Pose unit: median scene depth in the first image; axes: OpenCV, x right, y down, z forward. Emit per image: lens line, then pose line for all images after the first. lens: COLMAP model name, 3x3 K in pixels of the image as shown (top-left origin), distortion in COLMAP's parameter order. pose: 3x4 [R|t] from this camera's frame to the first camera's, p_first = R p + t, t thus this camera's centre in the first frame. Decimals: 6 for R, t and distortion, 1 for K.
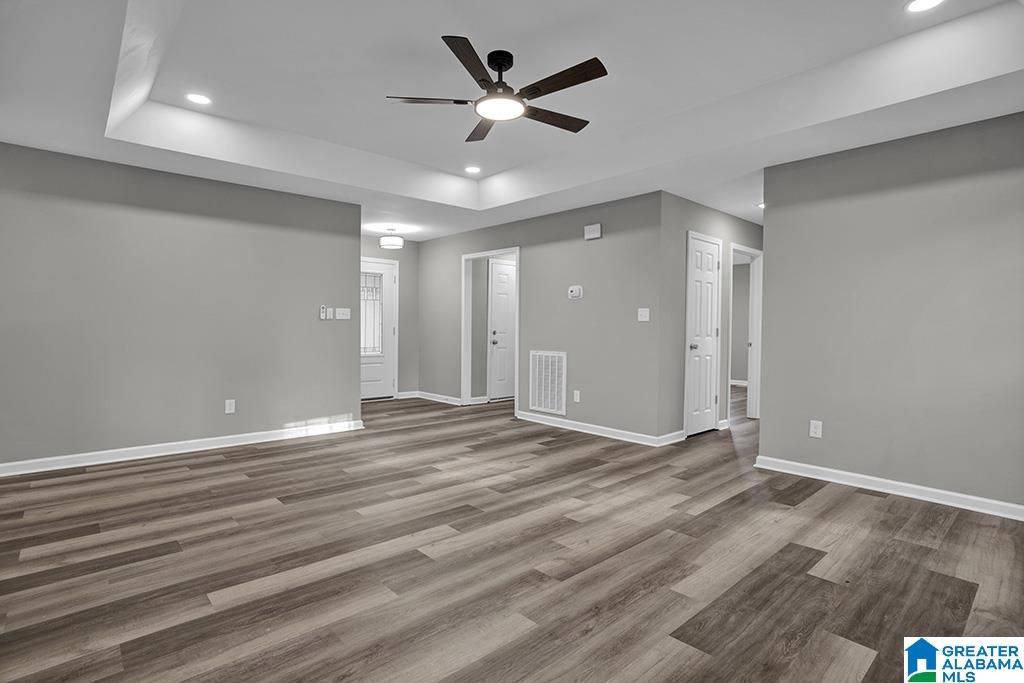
lens RADIAL K [[531.8, 0, 512.0], [0, 531.8, 341.5], [0, 0, 1]] dist [-0.000546, -0.000088]
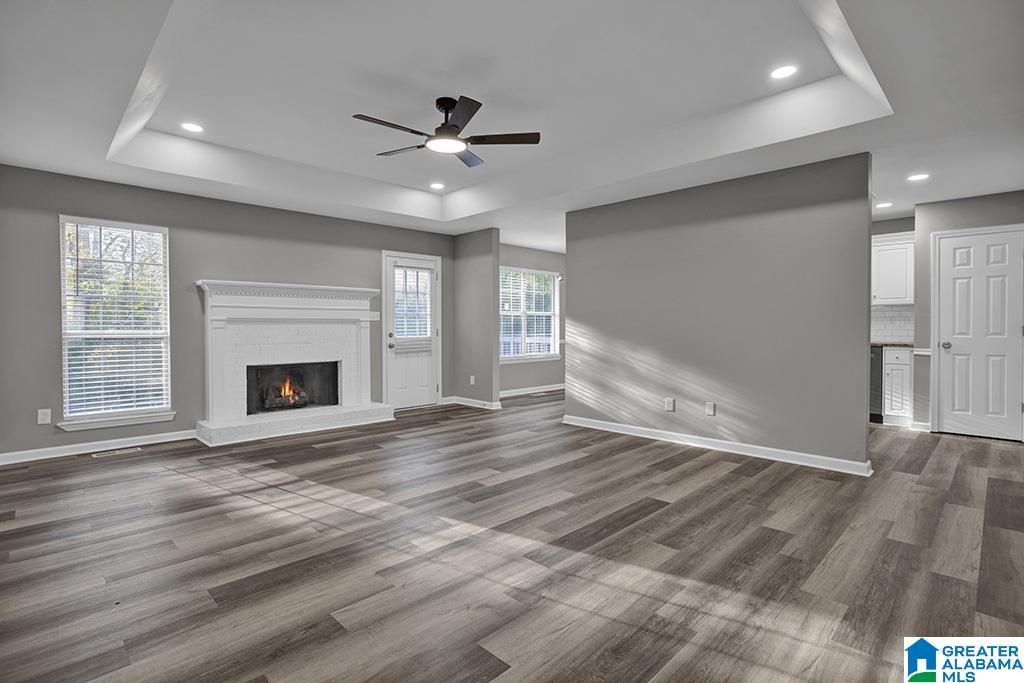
lens RADIAL K [[476.3, 0, 511.8], [0, 476.3, 330.5], [0, 0, 1]] dist [-0.000734, -0.000107]
pose [[-0.998274, -0.008343, -0.058139, -0.099940], [-0.010464, 0.999287, 0.036274, -0.052559], [0.057795, 0.036820, -0.997649, 1.882583]]
